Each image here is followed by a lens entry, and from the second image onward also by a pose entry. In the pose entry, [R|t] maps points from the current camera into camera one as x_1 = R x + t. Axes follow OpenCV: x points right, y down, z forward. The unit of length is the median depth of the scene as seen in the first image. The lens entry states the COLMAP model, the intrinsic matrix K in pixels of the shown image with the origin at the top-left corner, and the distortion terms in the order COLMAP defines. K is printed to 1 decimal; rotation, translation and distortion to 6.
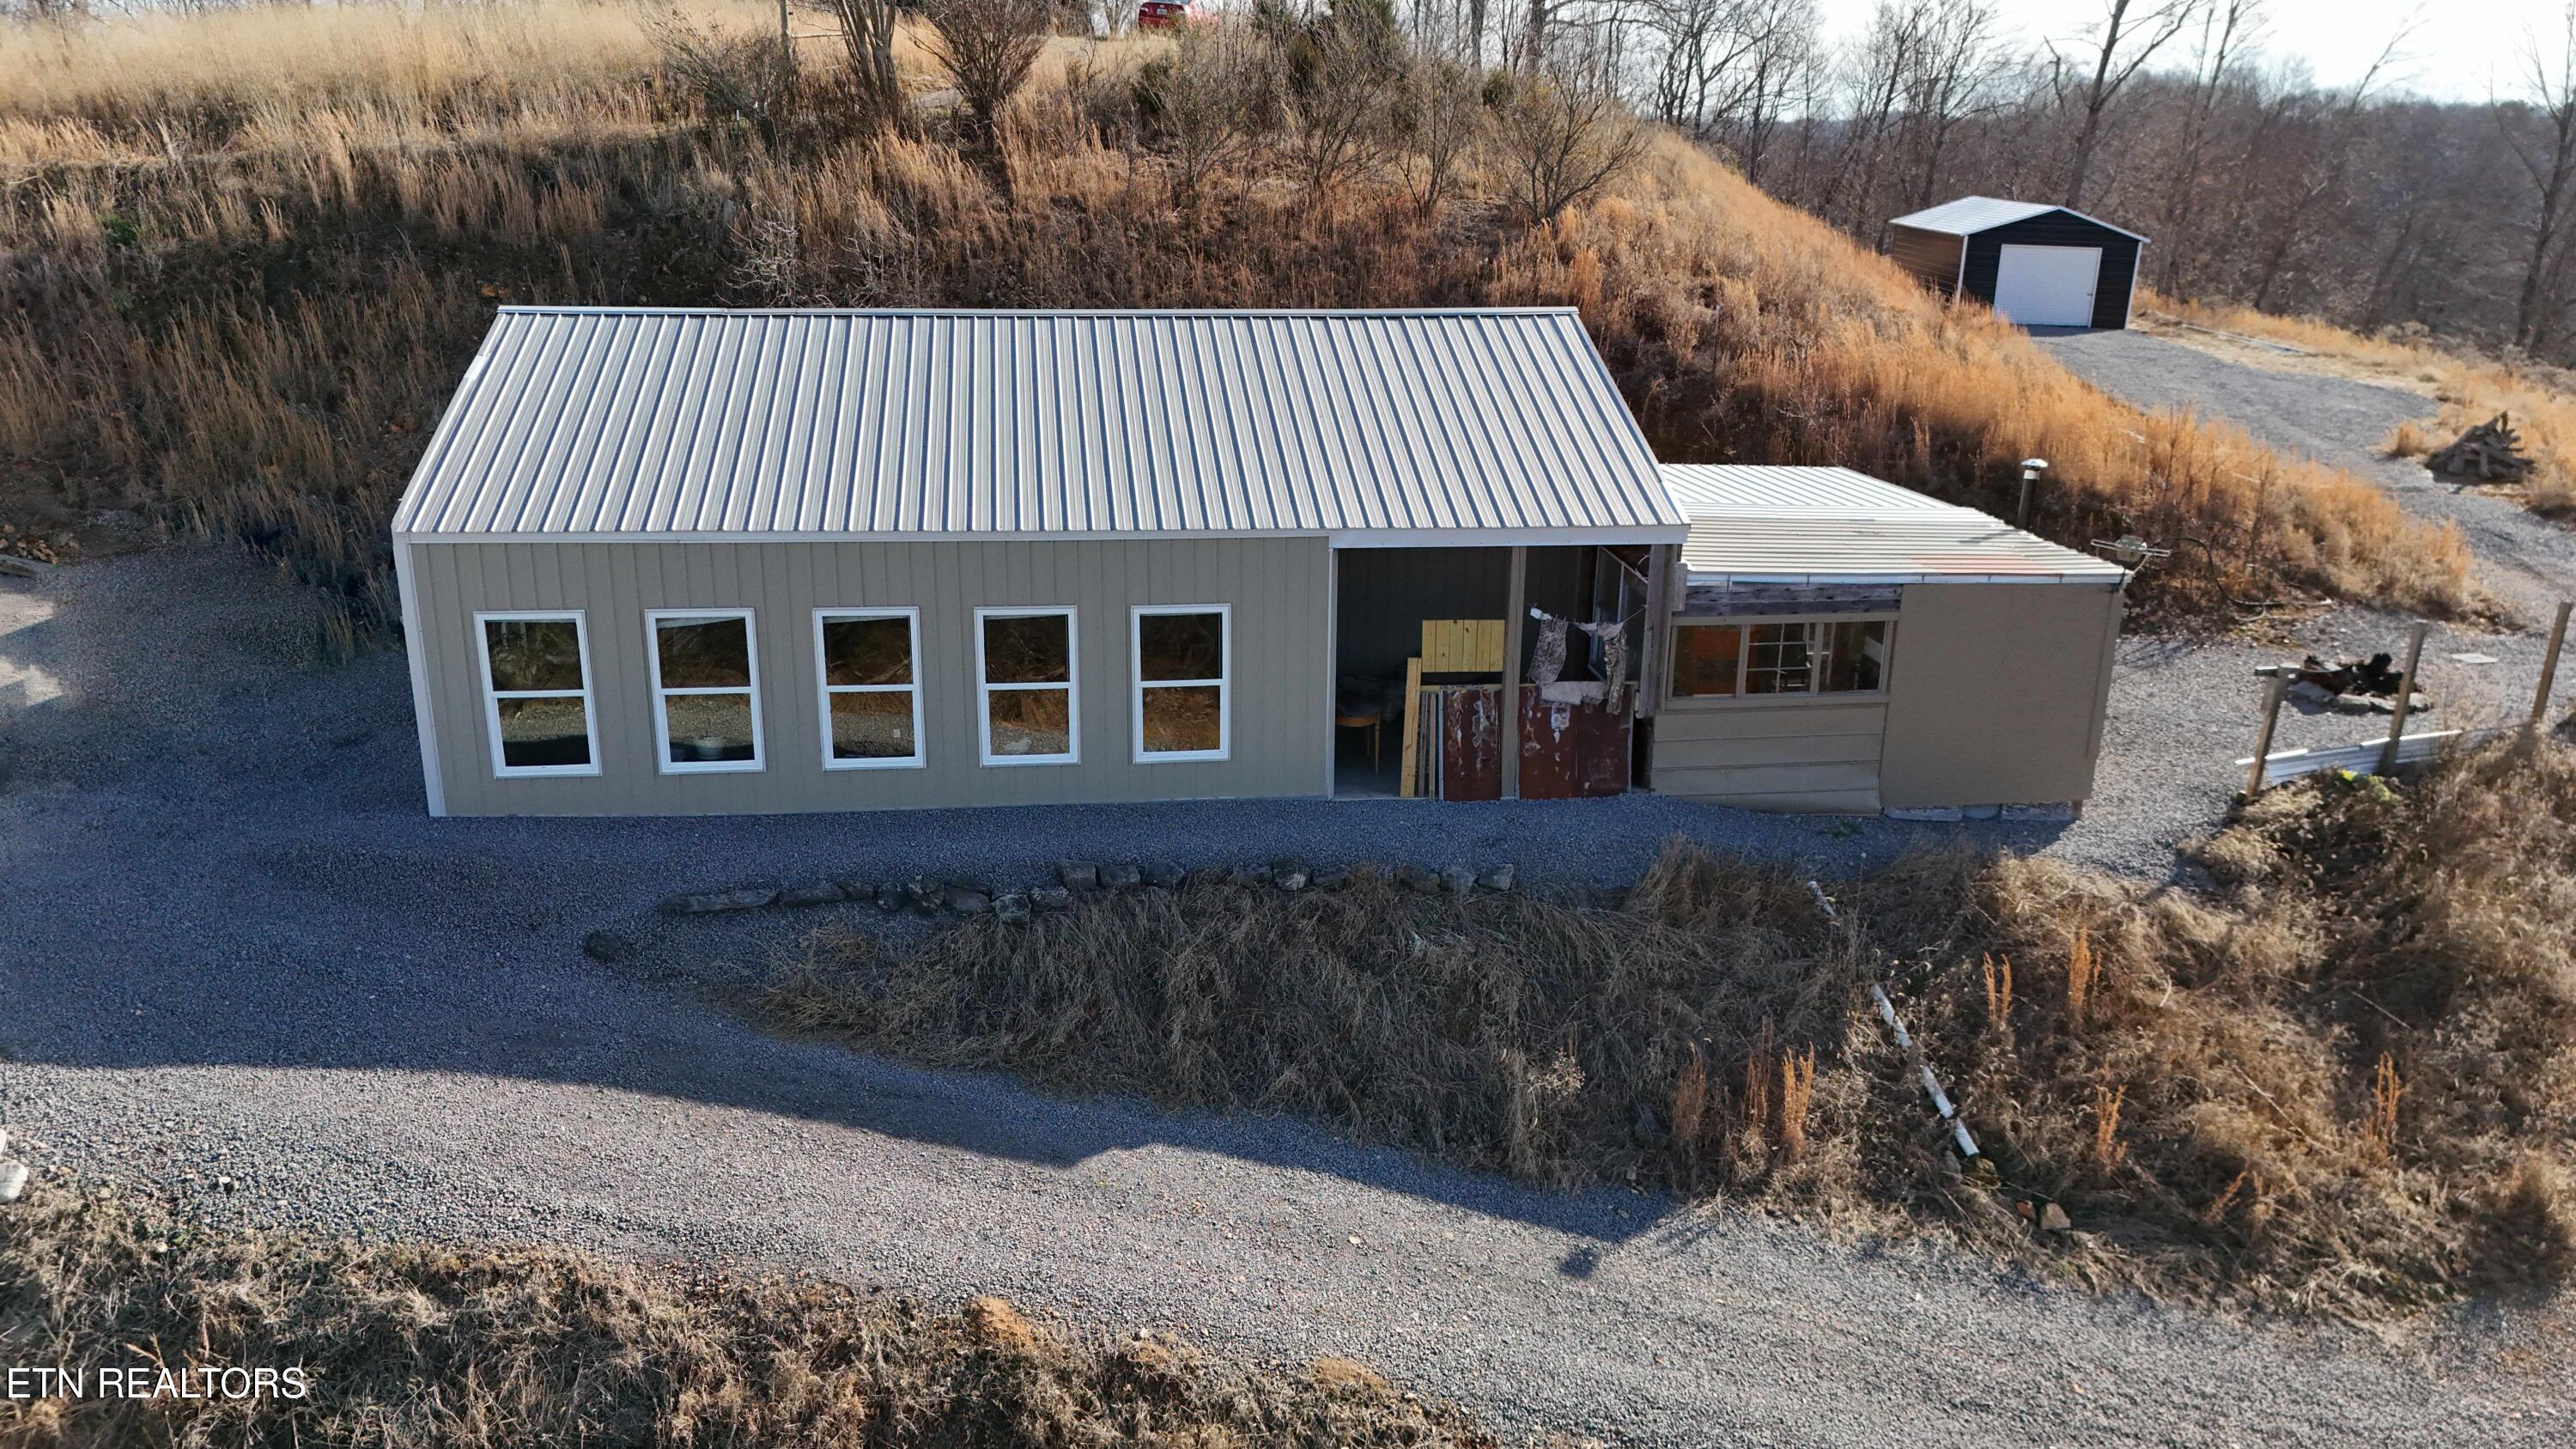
lens RADIAL K [[1881.7, 0, 1278.7], [0, 1881.7, 720.7], [0, 0, 1]] dist [0.082147, -0.082847]
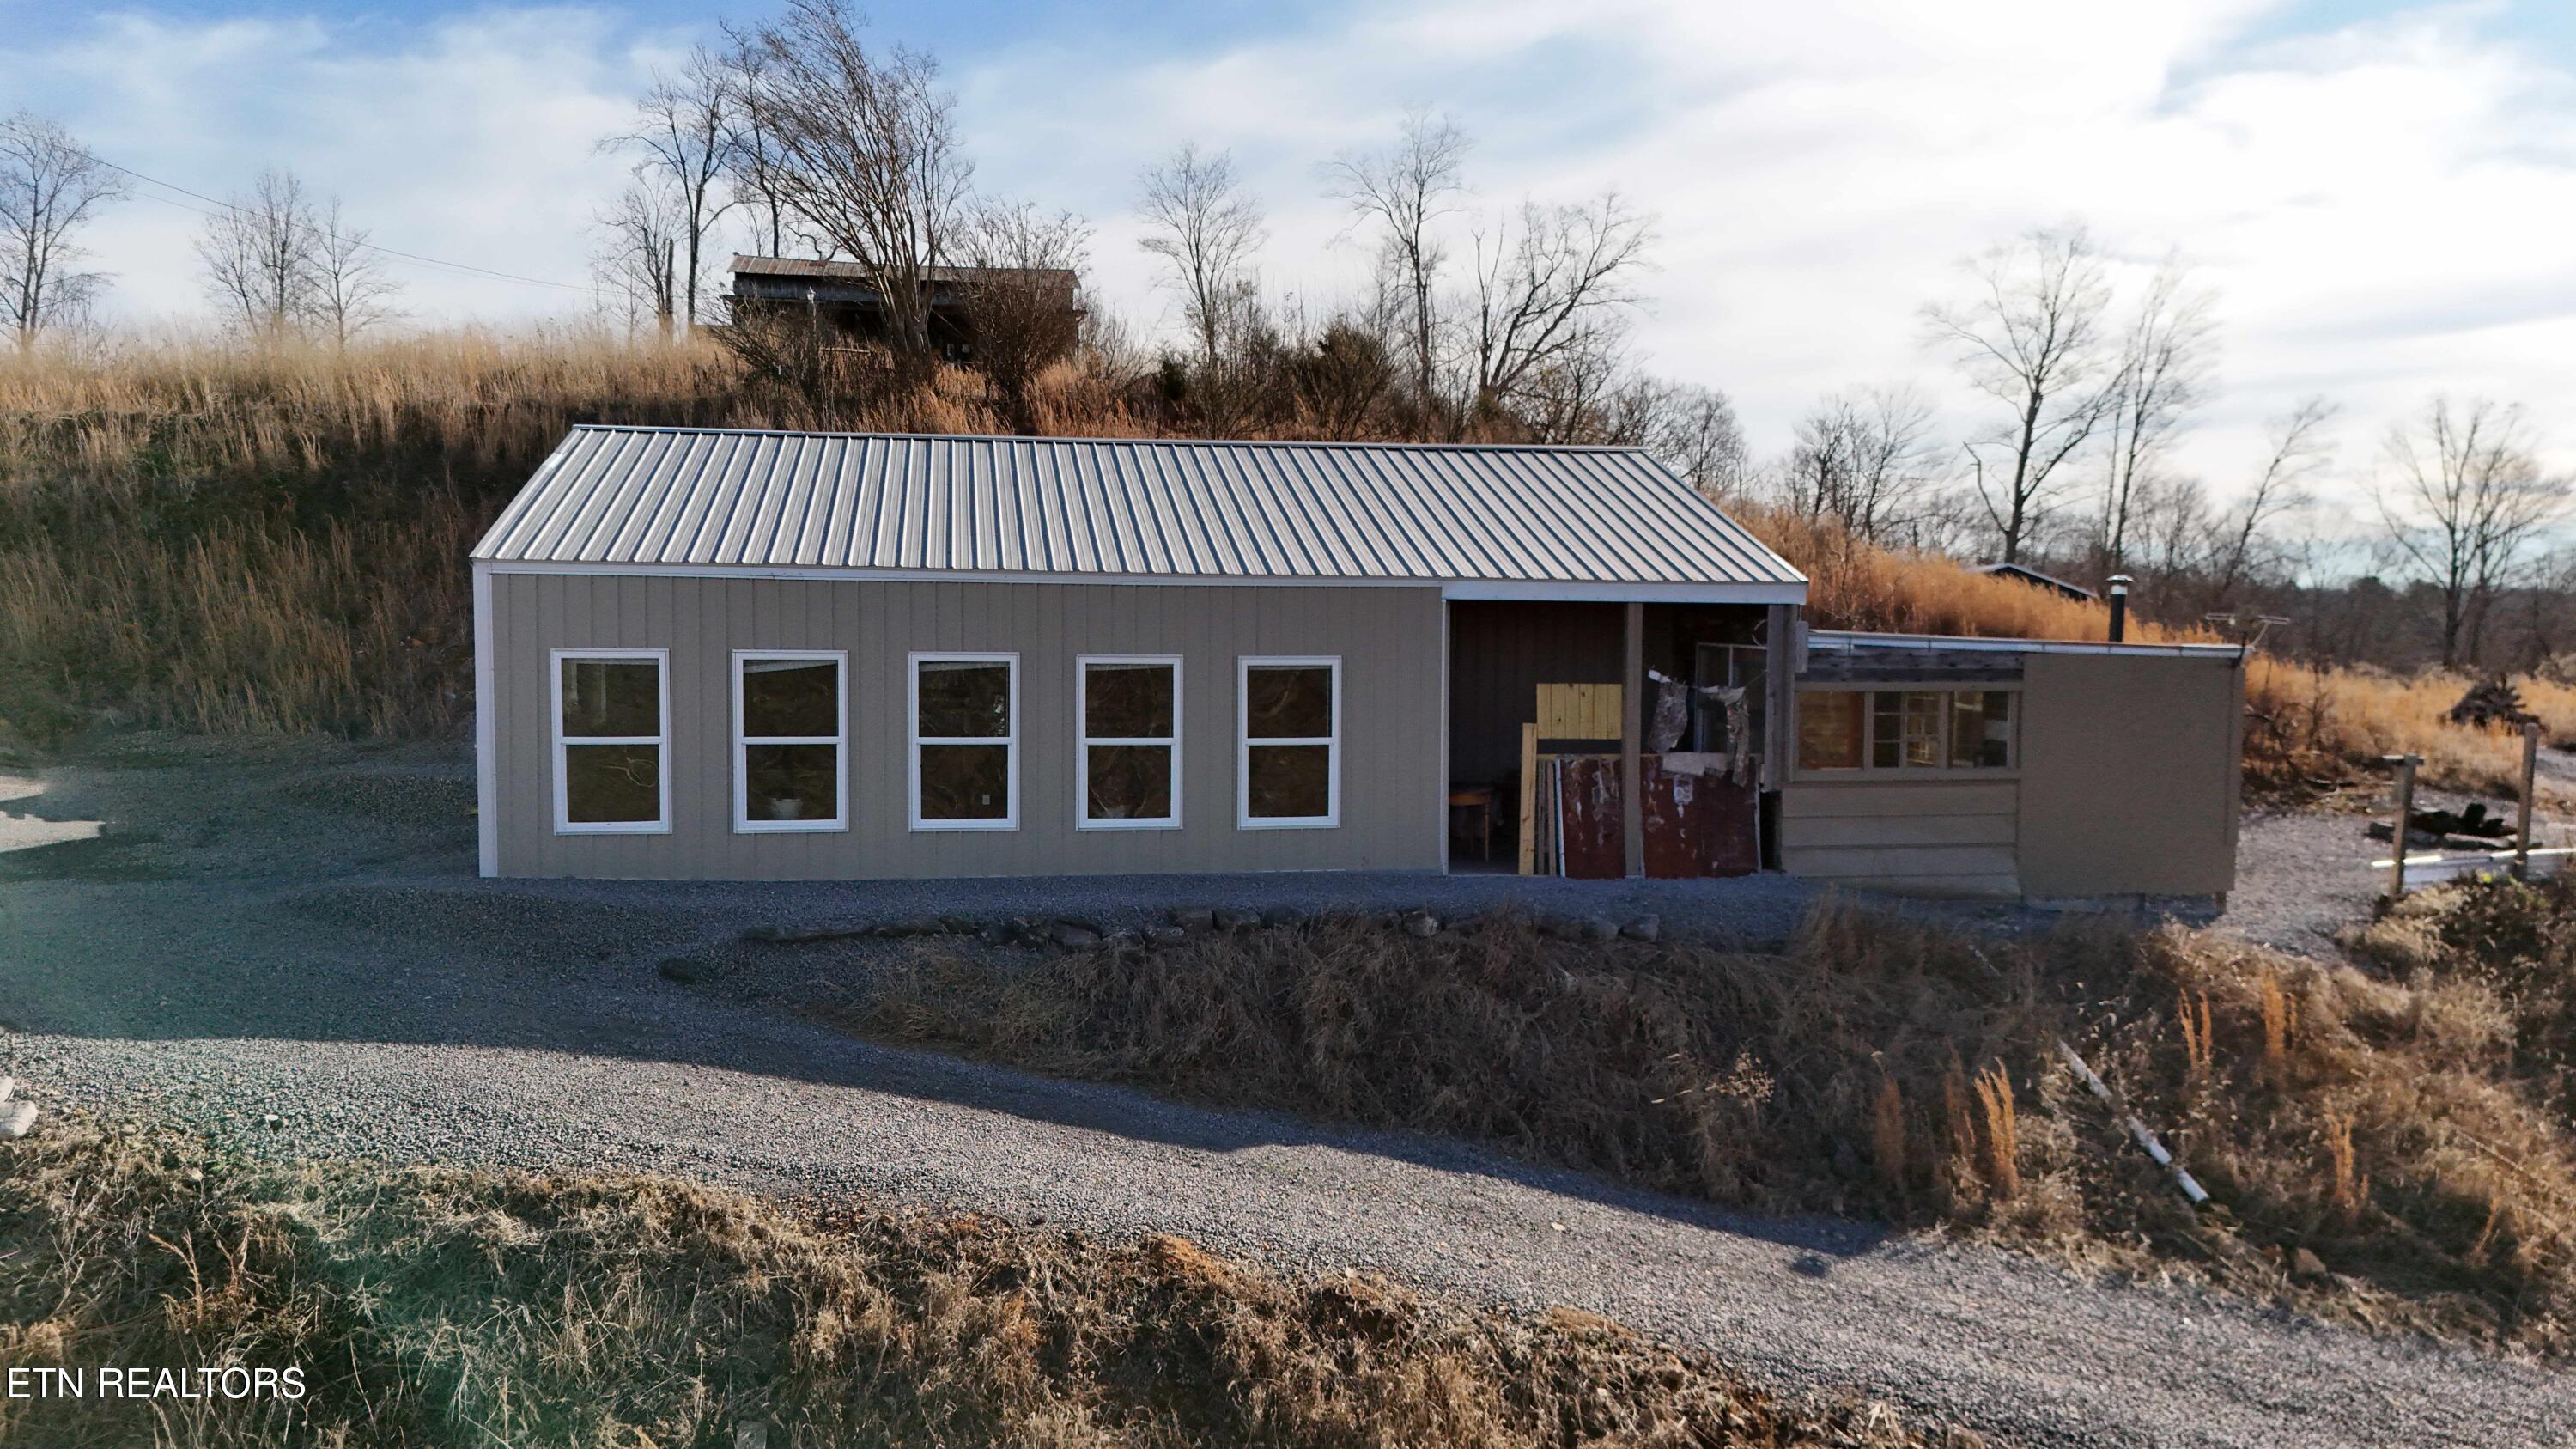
lens RADIAL K [[1887.6, 0, 1280.6], [0, 1887.6, 717.3], [0, 0, 1]] dist [0.075413, -0.075278]
pose [[0.999320, -0.006566, 0.036284, -0.100545], [0.015223, 0.969707, -0.243796, 0.220751], [-0.033584, 0.244182, 0.969148, 0.085174]]
